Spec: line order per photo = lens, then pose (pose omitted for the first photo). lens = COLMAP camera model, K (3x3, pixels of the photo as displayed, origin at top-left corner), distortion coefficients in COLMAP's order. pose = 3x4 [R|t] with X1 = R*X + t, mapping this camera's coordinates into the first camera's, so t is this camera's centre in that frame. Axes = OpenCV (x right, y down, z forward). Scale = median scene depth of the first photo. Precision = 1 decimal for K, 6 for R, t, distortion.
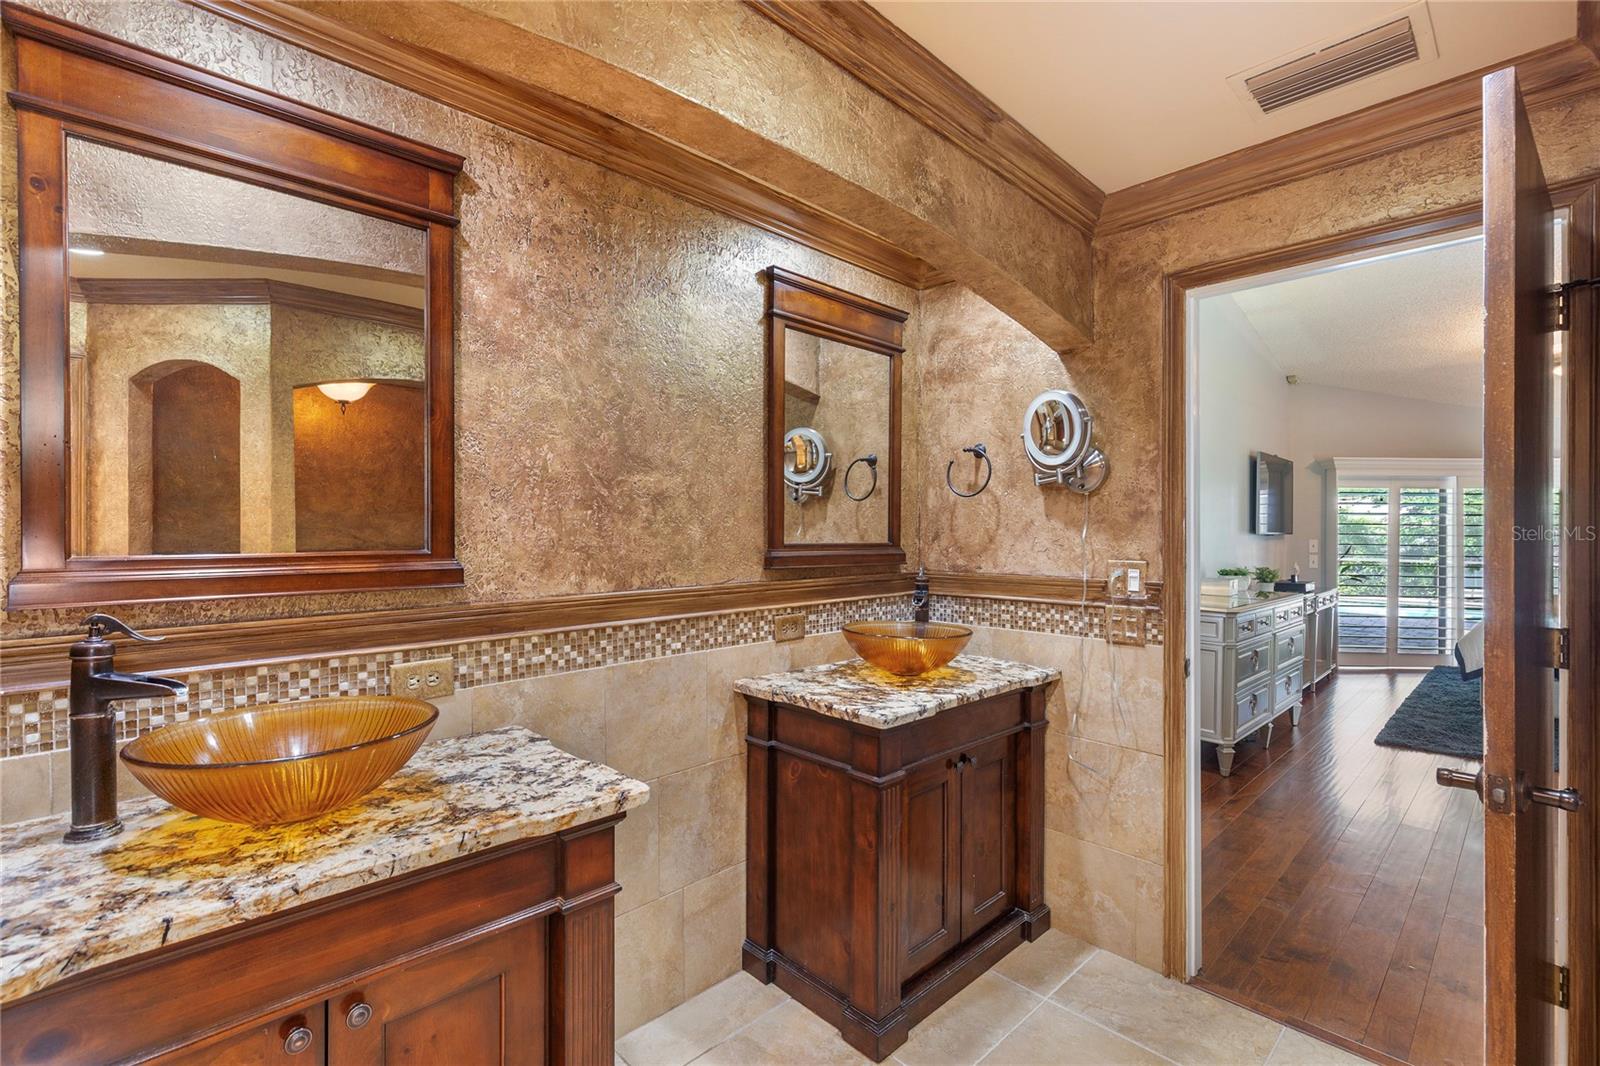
lens RADIAL K [[734.1, 0, 790.7], [0, 734.1, 531.1], [0, 0, 1]] dist [0.005829, -0.000458]
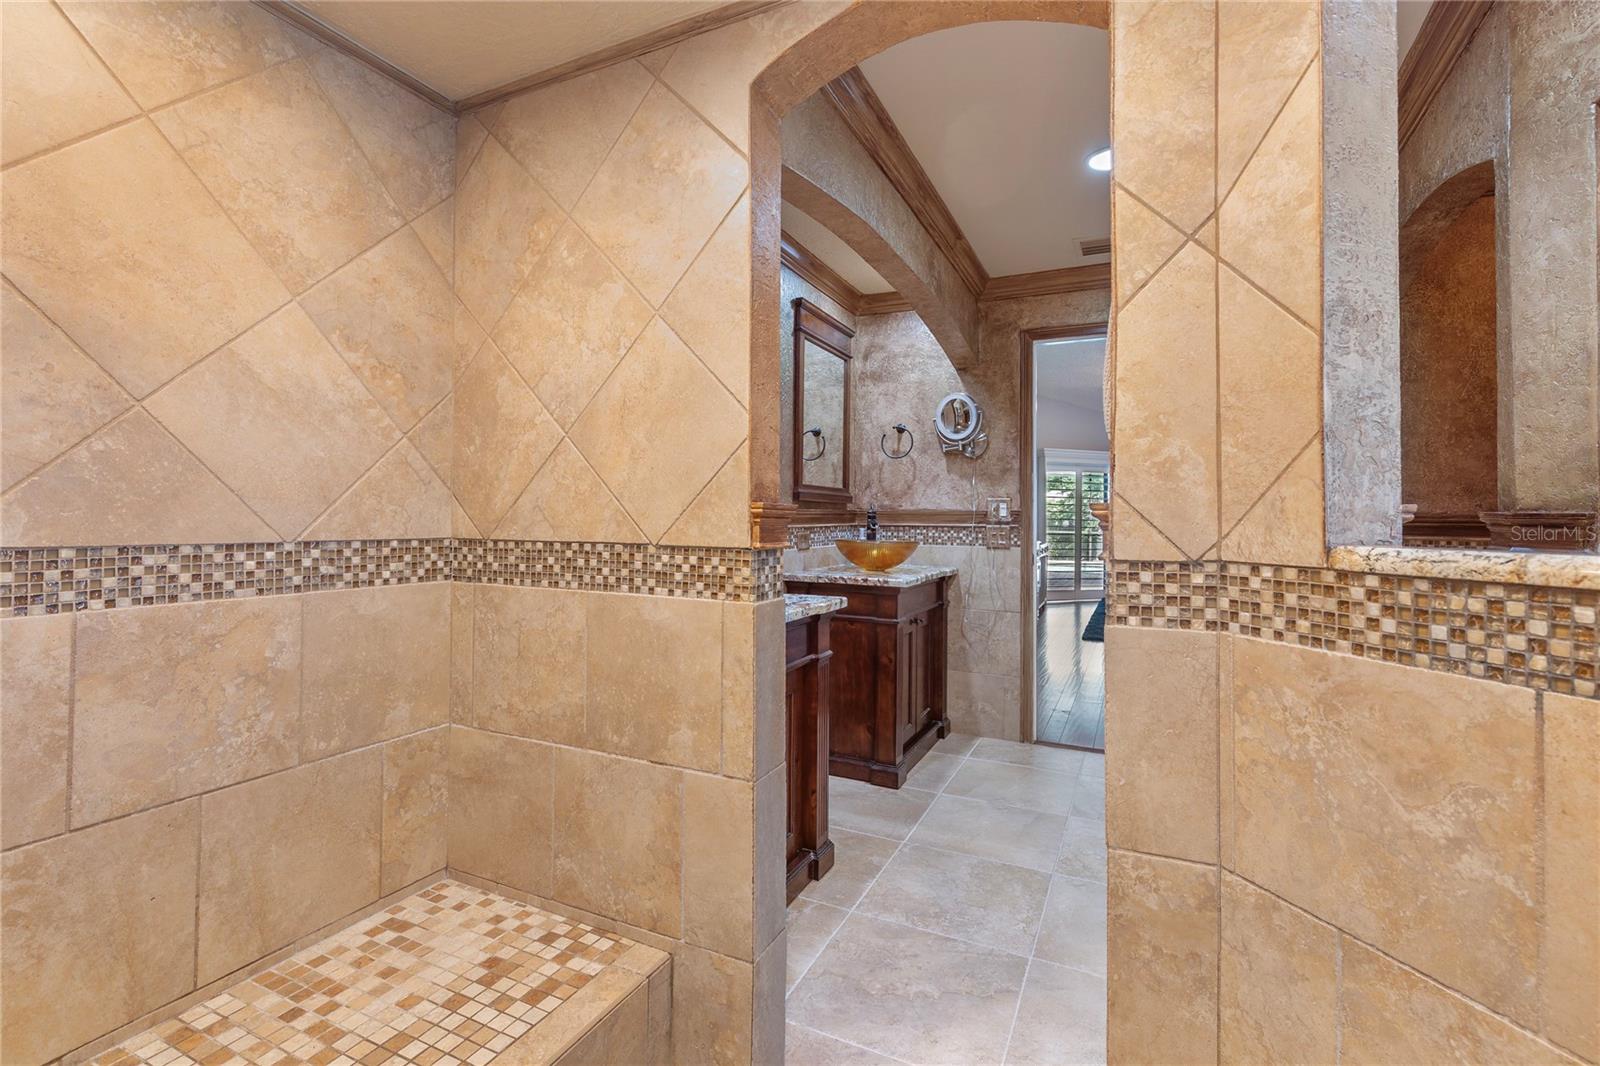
lens RADIAL K [[739.0, 0, 802.3], [0, 739.0, 498.7], [0, 0, 1]] dist [0.001743, -0.000073]
pose [[0.934169, 0.015045, 0.356513, -0.529708], [-0.008682, 0.999773, -0.019440, 0.074537], [-0.356724, 0.015065, 0.934088, -0.383988]]
